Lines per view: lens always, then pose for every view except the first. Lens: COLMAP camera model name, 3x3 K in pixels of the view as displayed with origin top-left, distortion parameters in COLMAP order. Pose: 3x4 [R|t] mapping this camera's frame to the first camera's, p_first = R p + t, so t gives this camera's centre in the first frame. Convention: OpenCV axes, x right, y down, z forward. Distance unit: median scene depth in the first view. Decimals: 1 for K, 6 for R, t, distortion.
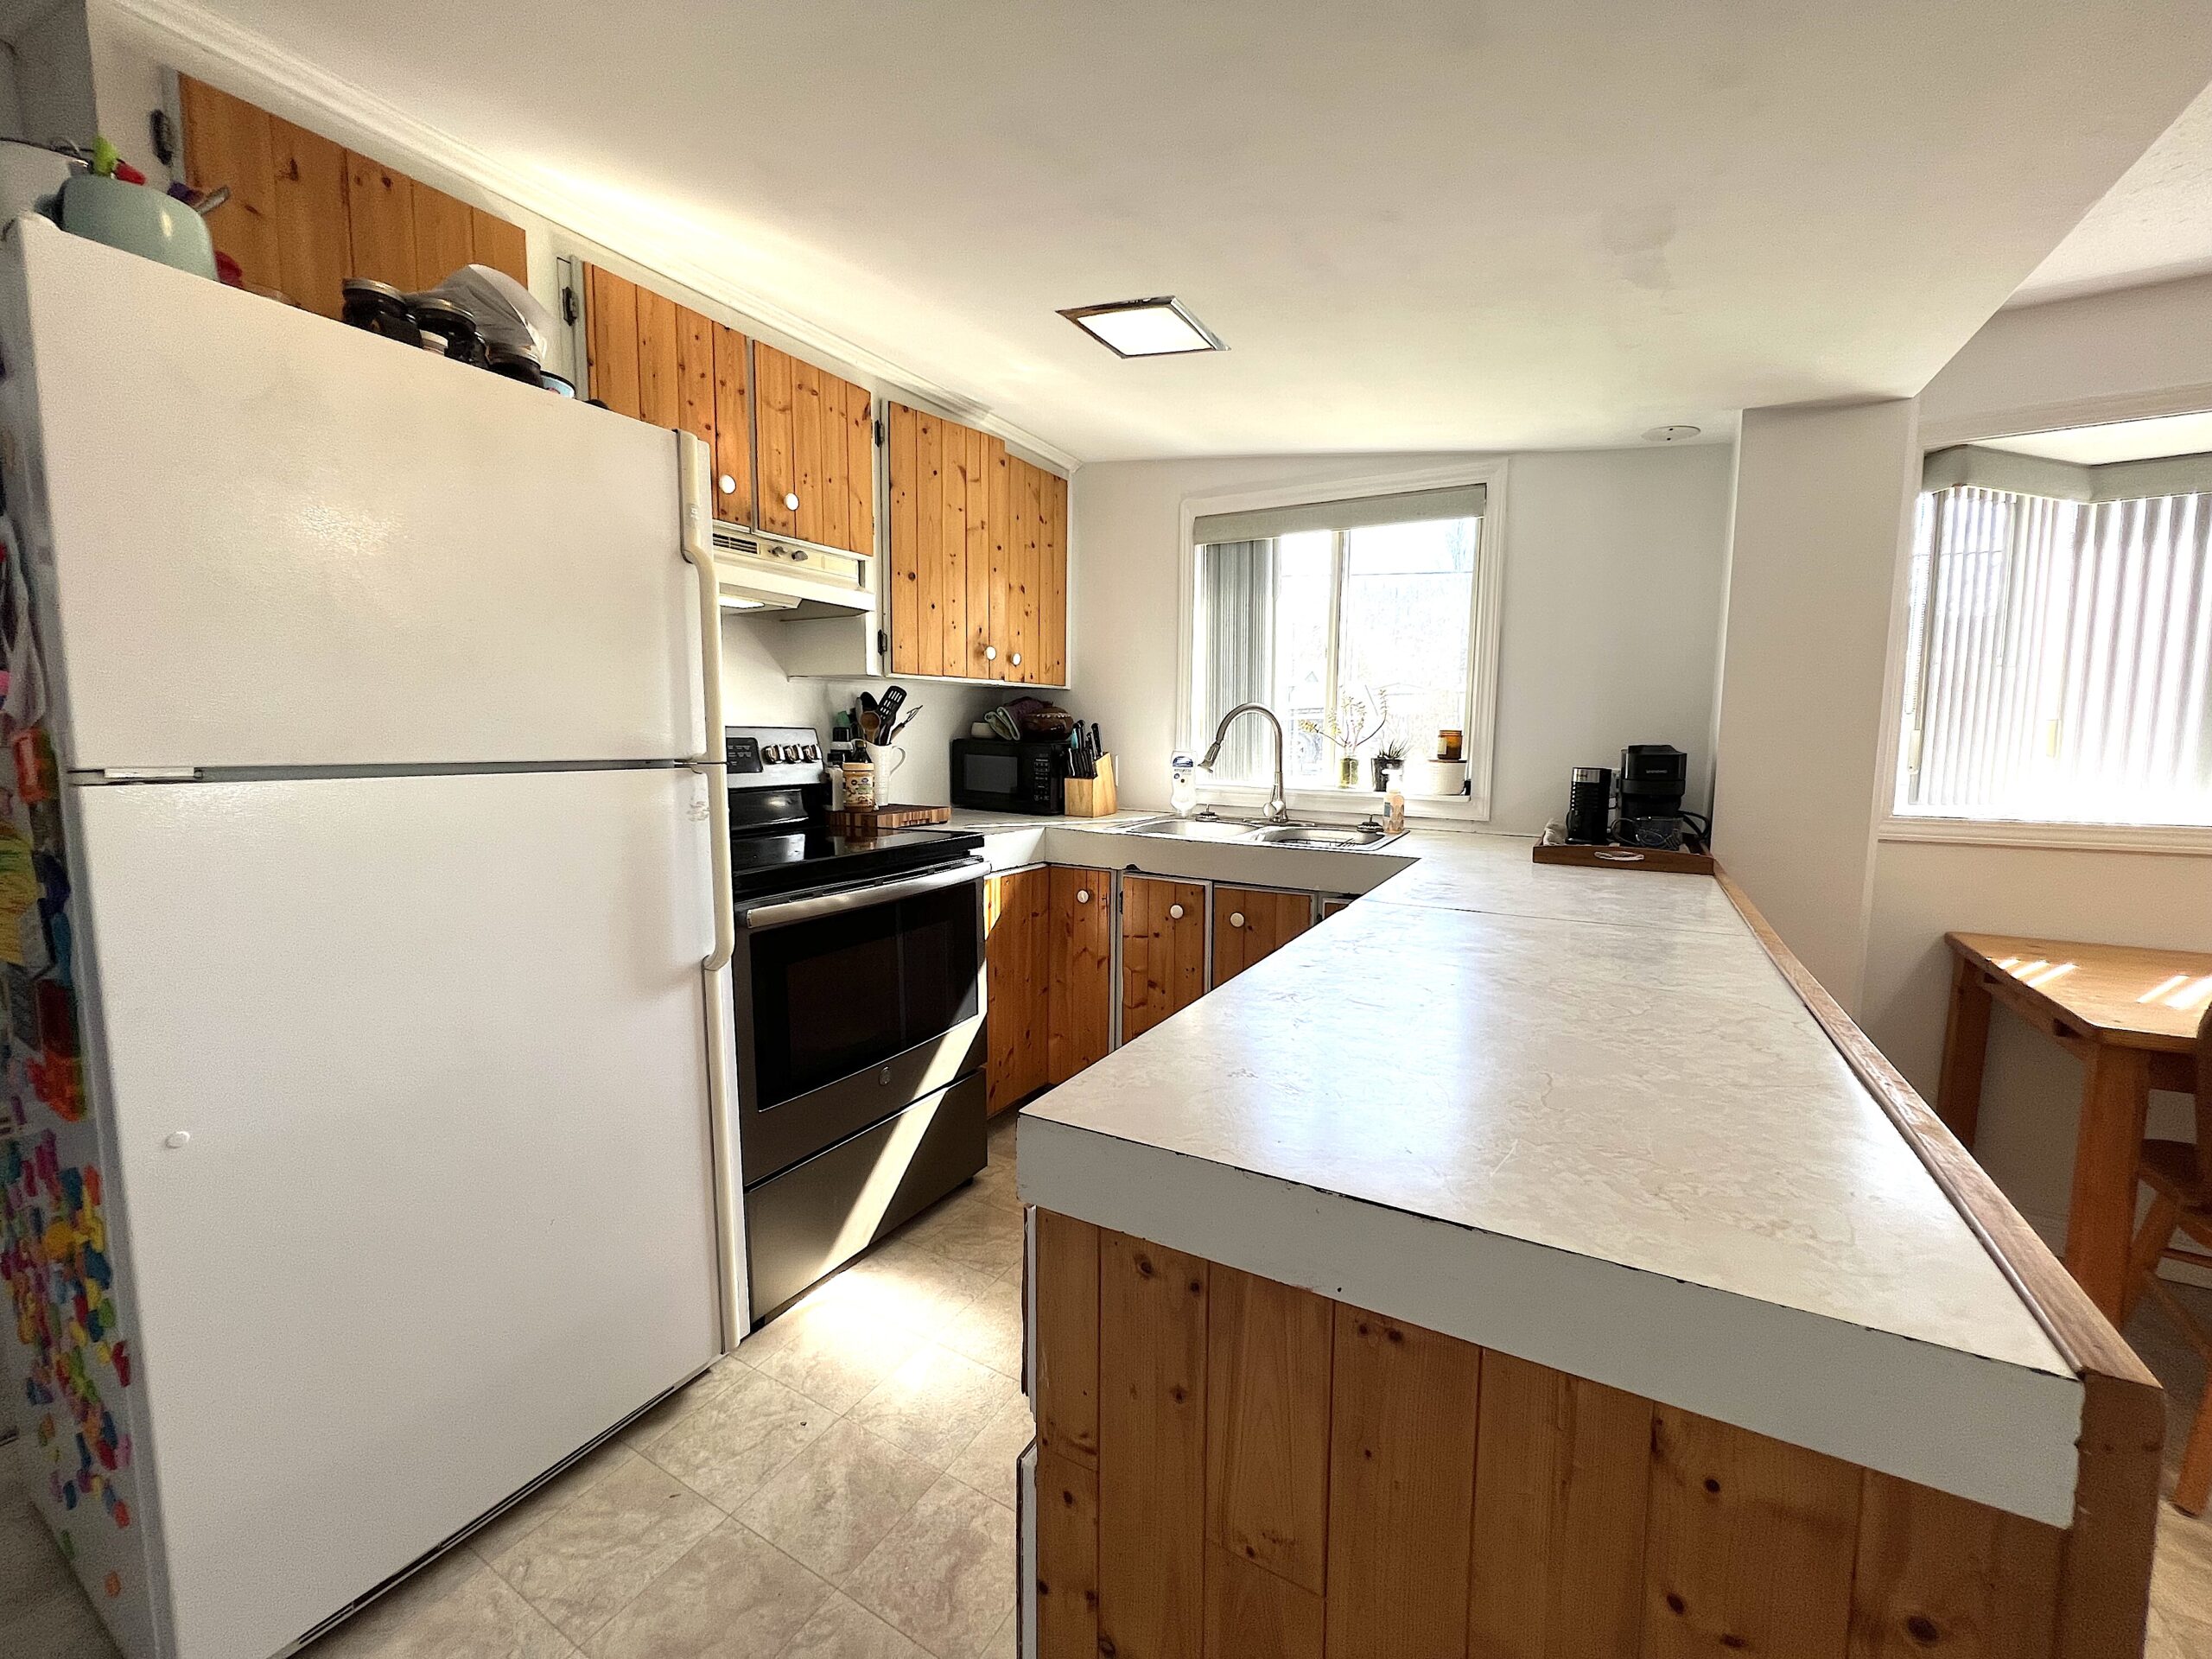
lens RADIAL K [[894.1, 0, 1105.4], [0, 894.1, 823.8], [0, 0, 1]] dist [-0.002409, 0.000129]
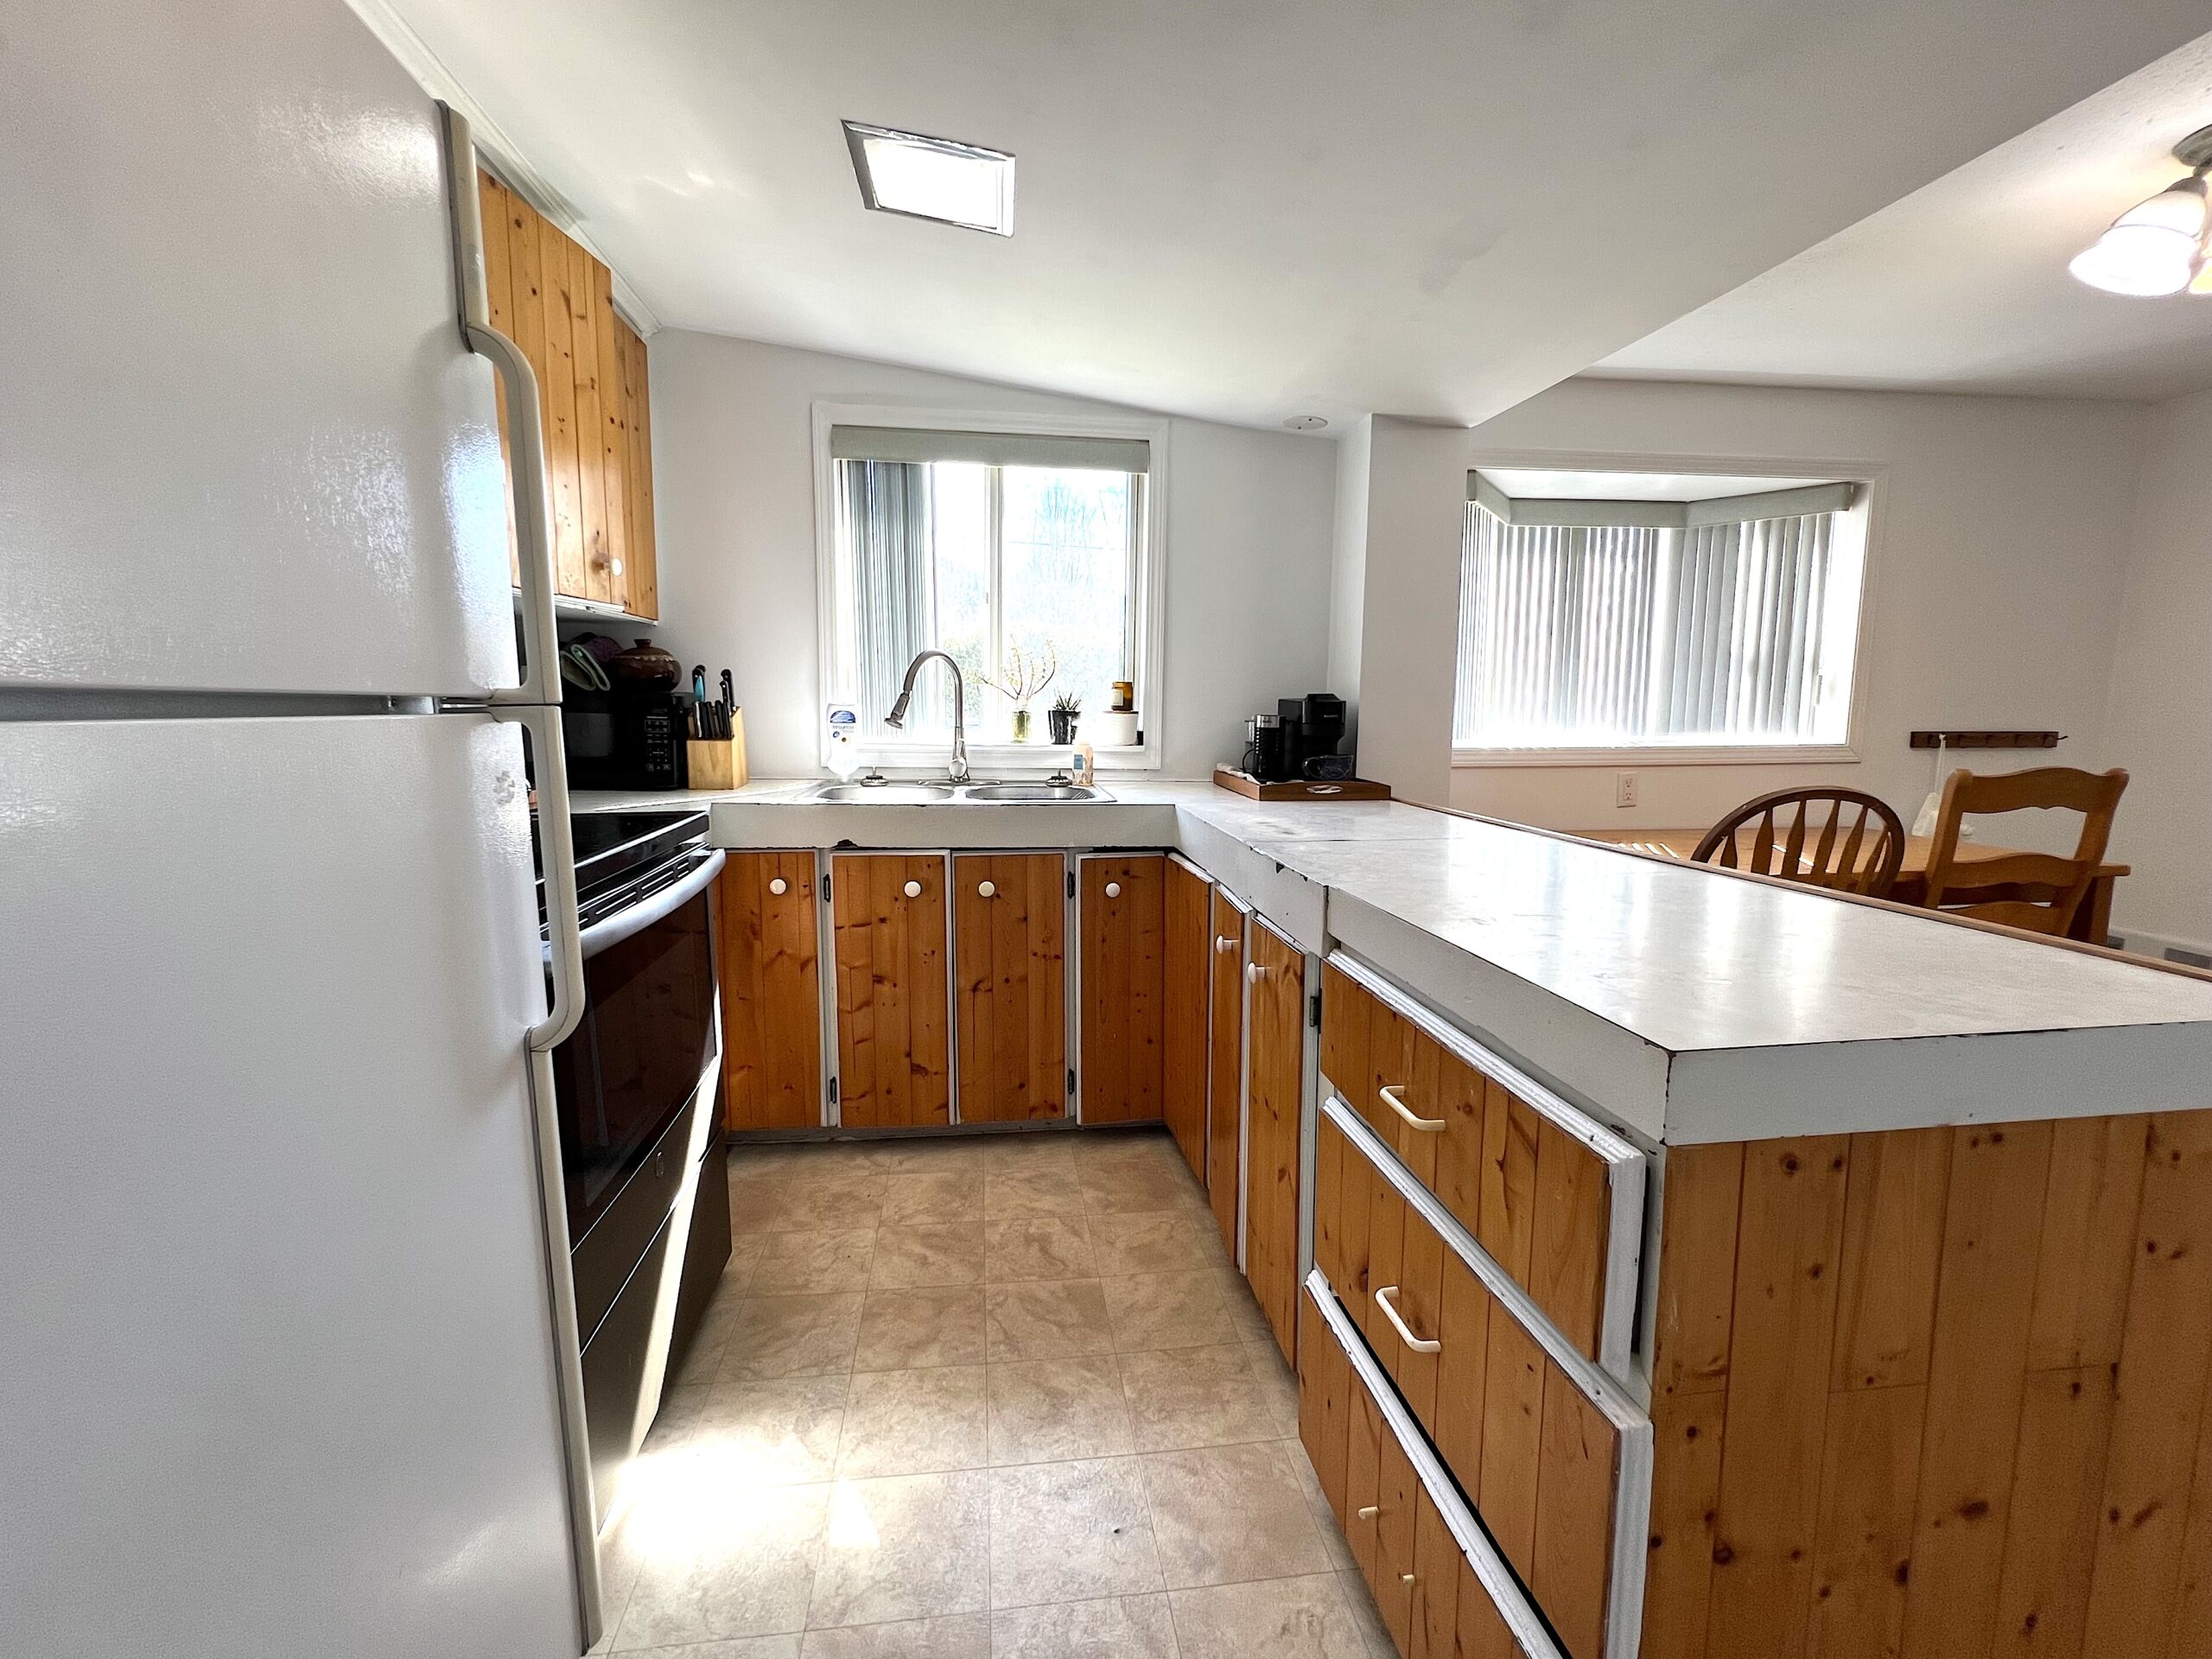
lens RADIAL K [[949.4, 0, 1102.6], [0, 949.4, 826.1], [0, 0, 1]] dist [-0.001635, 0.000158]
pose [[0.792117, -0.079920, 0.605115, -0.301323], [0.060708, 0.996791, 0.052181, 0.001349], [-0.607343, -0.004598, 0.794426, 0.154262]]
